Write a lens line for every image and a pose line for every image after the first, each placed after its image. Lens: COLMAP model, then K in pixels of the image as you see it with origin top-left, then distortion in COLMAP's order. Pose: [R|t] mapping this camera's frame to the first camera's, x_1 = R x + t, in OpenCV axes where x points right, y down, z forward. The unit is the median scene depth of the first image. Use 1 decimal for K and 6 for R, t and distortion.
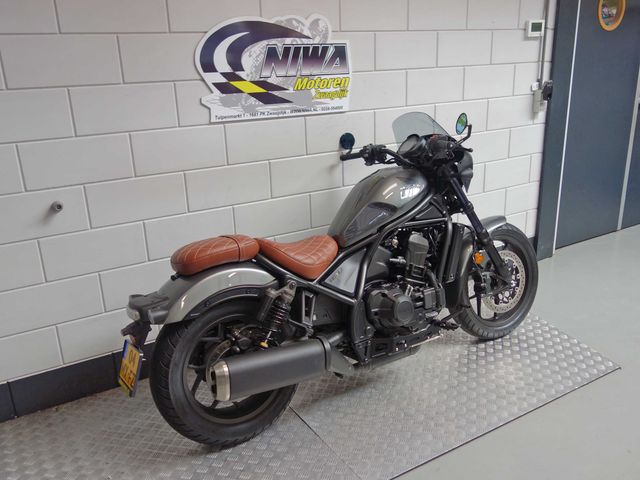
lens RADIAL K [[560.9, 0, 344.7], [0, 560.9, 241.3], [0, 0, 1]] dist [-0.000580, 0.002570]
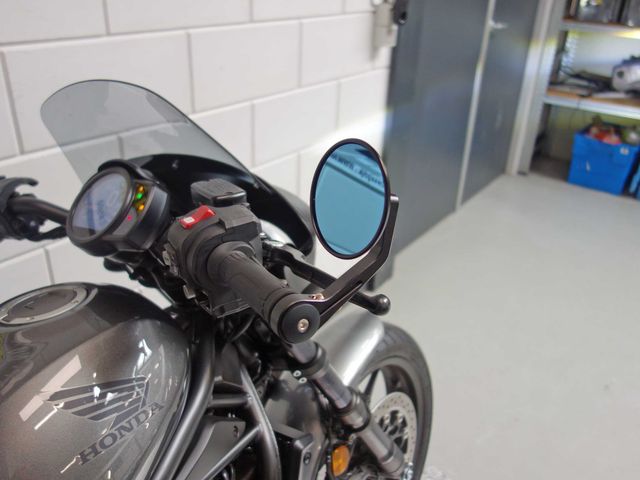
lens RADIAL K [[534.1, 0, 320.0], [0, 534.1, 240.0], [0, 0, 1]] dist [-0.080651, -0.000661]
pose [[0.927336, -0.120043, 0.354453, 0.102686], [0.059324, 0.982334, 0.177482, -0.167225], [-0.369497, -0.143558, 0.918076, 0.628619]]
